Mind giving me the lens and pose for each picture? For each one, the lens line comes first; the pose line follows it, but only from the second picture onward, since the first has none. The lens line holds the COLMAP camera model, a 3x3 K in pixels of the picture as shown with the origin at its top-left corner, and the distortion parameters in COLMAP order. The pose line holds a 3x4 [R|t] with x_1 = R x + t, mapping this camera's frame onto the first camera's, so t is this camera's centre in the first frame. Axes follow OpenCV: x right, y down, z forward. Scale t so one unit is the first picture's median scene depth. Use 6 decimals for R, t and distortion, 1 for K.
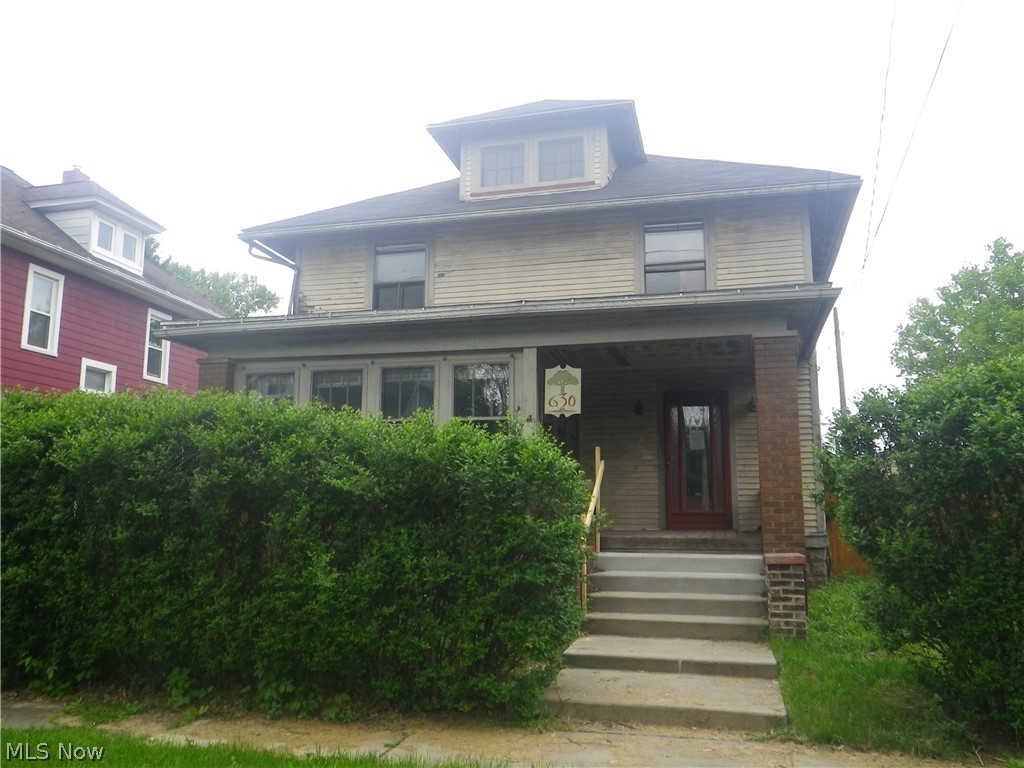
lens RADIAL K [[834.5, 0, 512.0], [0, 834.5, 384.0], [0, 0, 1]] dist [-0.006980, -0.004537]
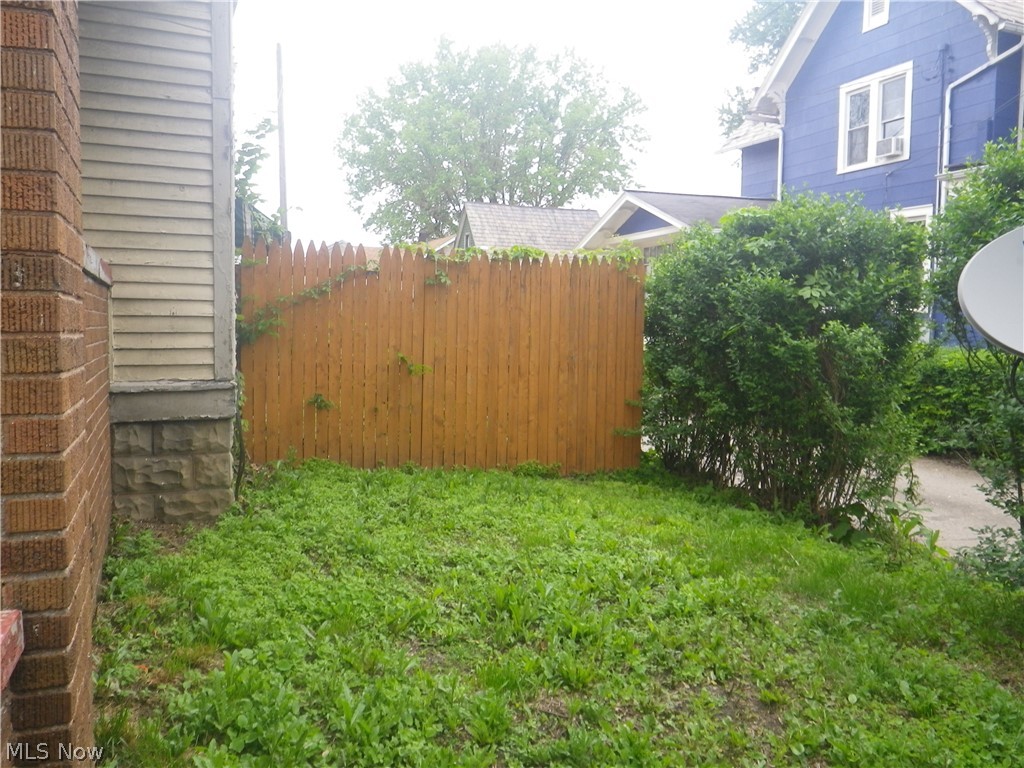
lens RADIAL K [[834.5, 0, 512.0], [0, 834.5, 384.0], [0, 0, 1]] dist [-0.006980, -0.004537]
pose [[0.796352, -0.041111, 0.603434, 0.044124], [-0.104715, 0.973250, 0.204498, 0.015563], [-0.595699, -0.226041, 0.770745, 0.112229]]
